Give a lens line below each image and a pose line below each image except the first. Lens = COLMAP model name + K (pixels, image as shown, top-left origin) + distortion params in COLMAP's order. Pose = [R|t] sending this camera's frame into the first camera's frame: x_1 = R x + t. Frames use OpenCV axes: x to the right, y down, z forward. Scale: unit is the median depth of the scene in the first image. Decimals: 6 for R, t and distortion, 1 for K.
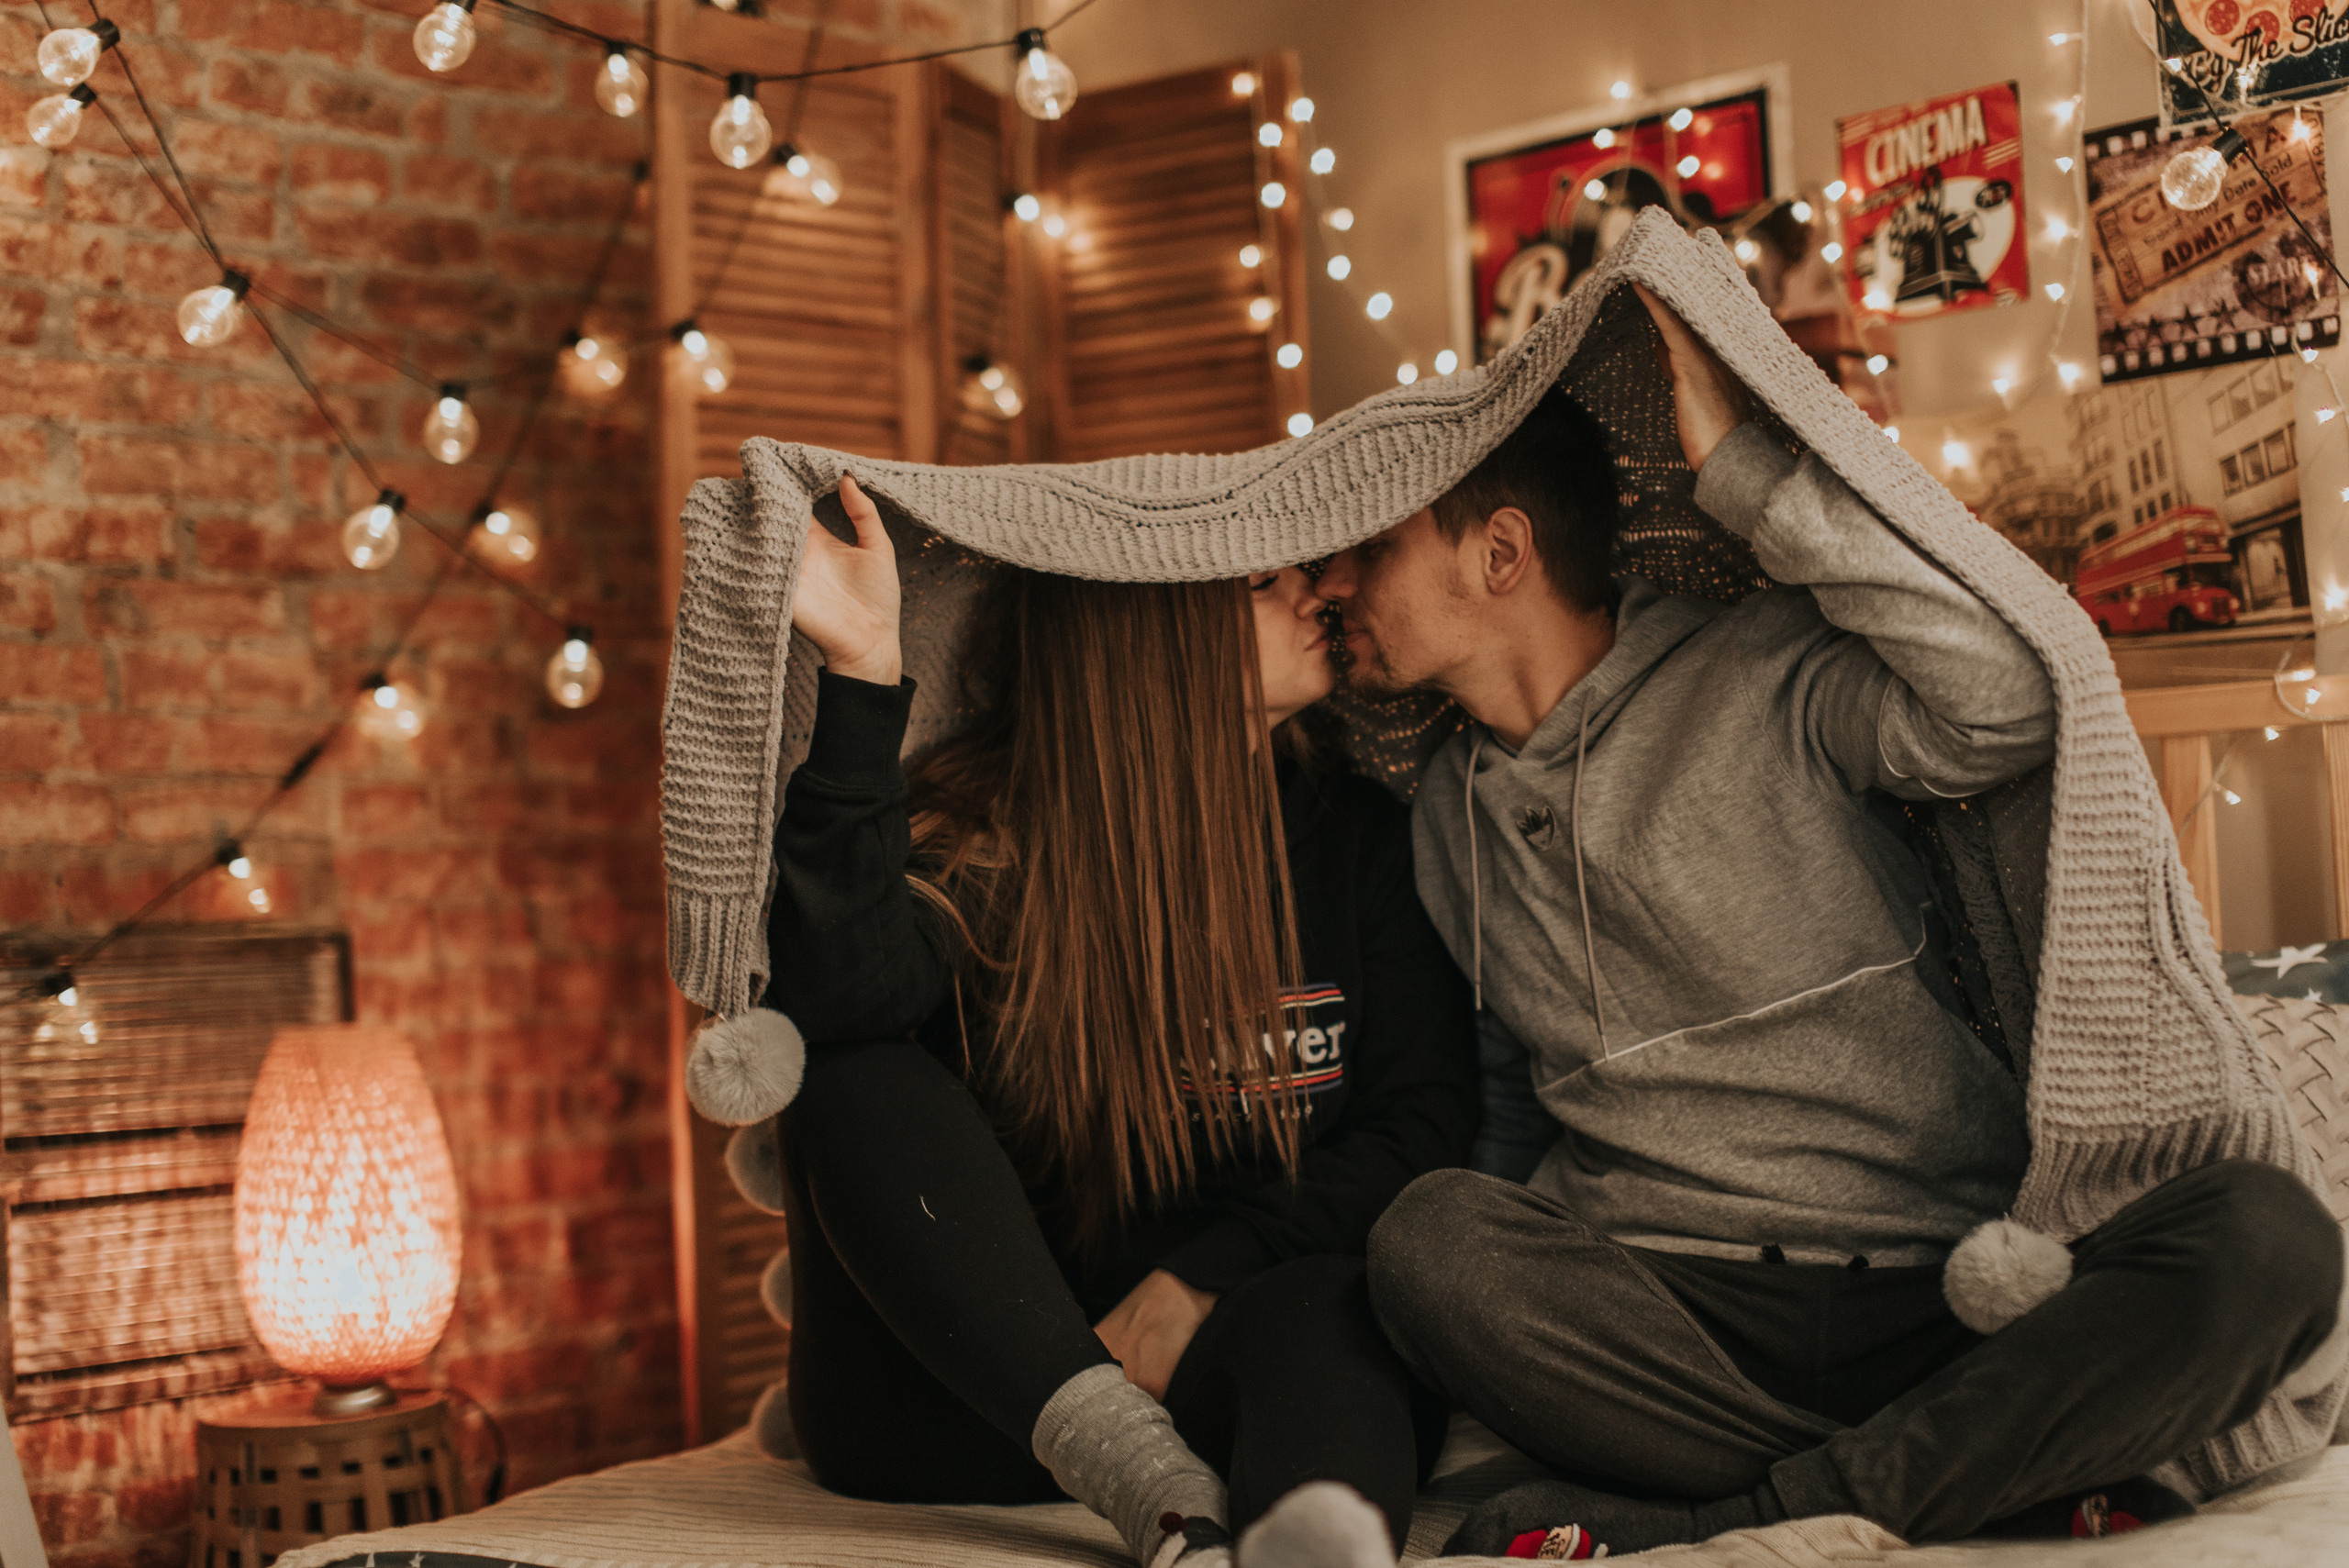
lens RADIAL K [[3313.0, 0, 1173.5], [0, 3313.0, 783.7], [0, 0, 1]] dist [-0.076195, 0.000000]
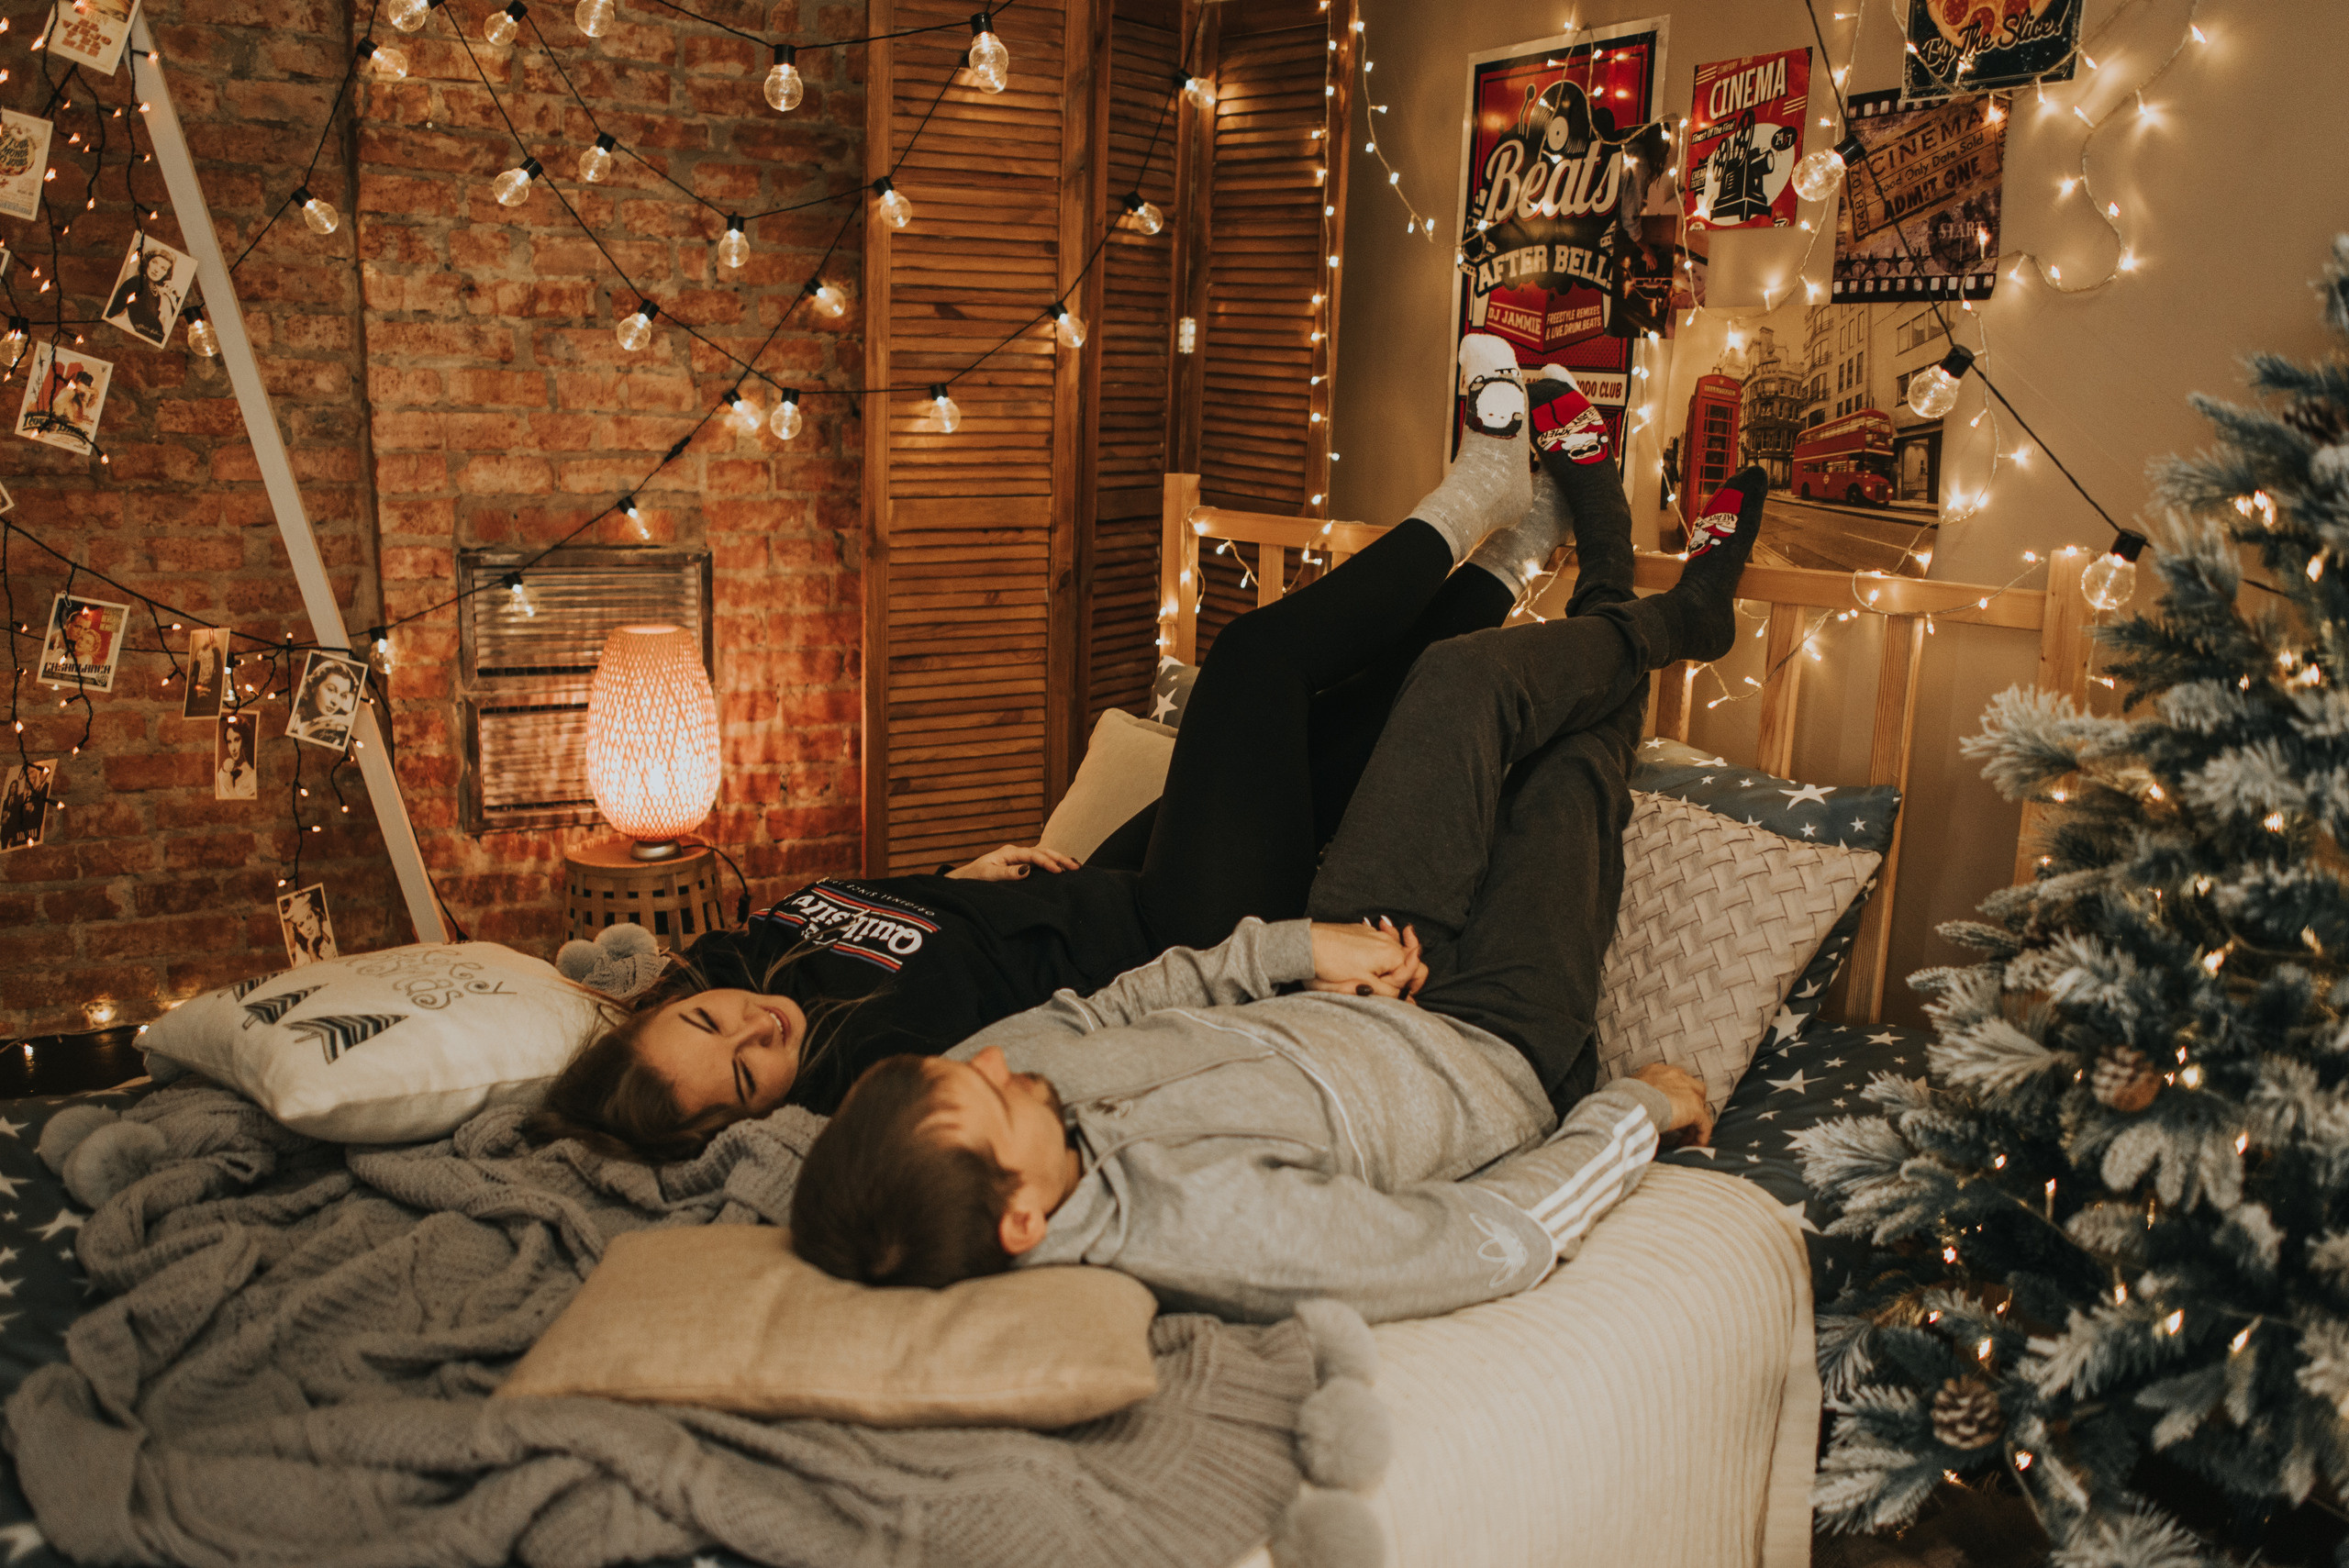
lens RADIAL K [[1921.4, 0, 1174.5], [0, 1921.4, 791.0], [0, 0, 1]] dist [-0.043652, 0.016317]
pose [[0.952259, 0.139417, -0.271597, 0.253331], [-0.066027, 0.962632, 0.262639, -0.110440], [0.298064, -0.232168, 0.925881, 0.175239]]
